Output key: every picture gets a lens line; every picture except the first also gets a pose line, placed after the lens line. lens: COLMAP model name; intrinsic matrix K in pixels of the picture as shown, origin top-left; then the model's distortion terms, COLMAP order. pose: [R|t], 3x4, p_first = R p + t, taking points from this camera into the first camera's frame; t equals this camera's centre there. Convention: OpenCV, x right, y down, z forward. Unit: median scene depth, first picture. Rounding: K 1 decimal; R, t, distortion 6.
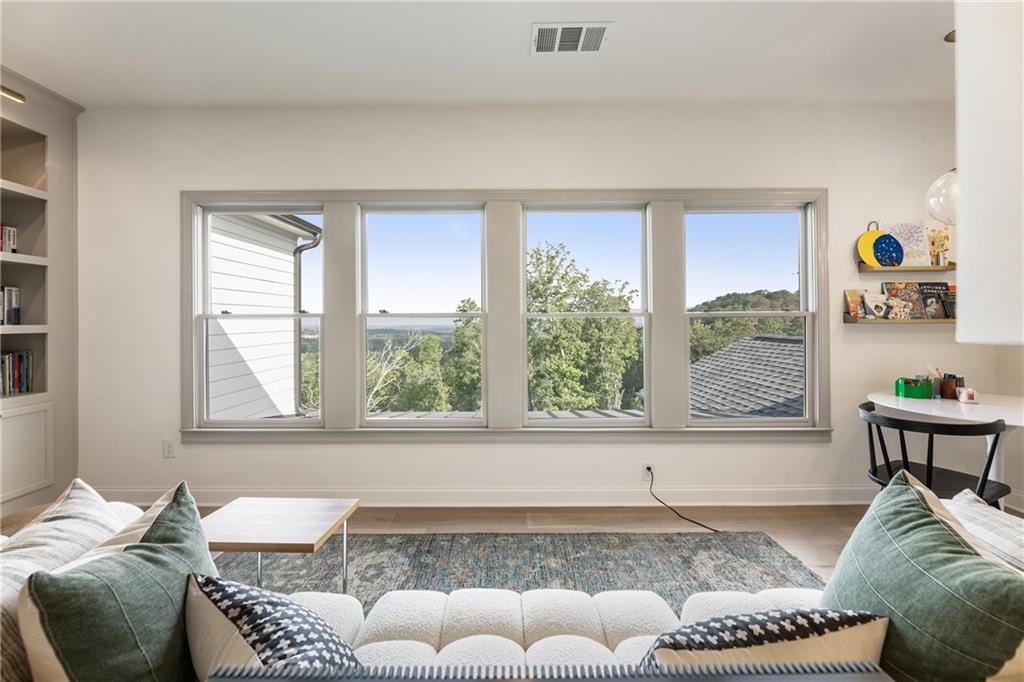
lens RADIAL K [[422.8, 0, 504.4], [0, 422.8, 324.0], [0, 0, 1]] dist [-0.003966, -0.000014]
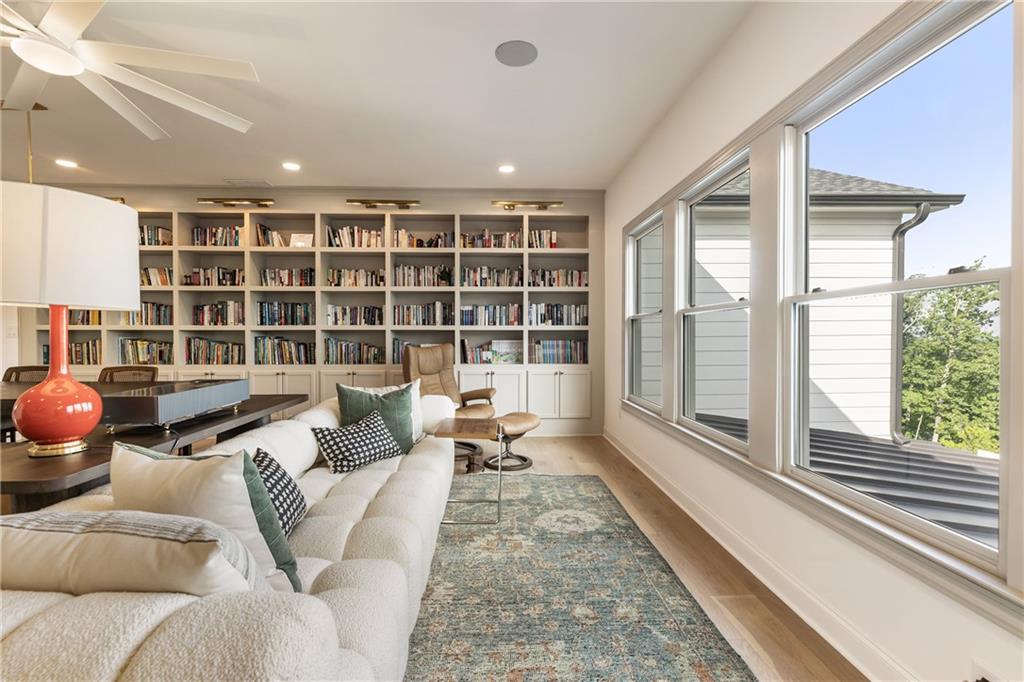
lens RADIAL K [[464.2, 0, 519.8], [0, 464.2, 342.2], [0, 0, 1]] dist [0.002510, 0.000218]
pose [[0.047261, 0.022576, -0.998627, 0.809781], [-0.003130, 0.999743, 0.022453, 0.029361], [0.998878, 0.002064, 0.047320, 0.623115]]
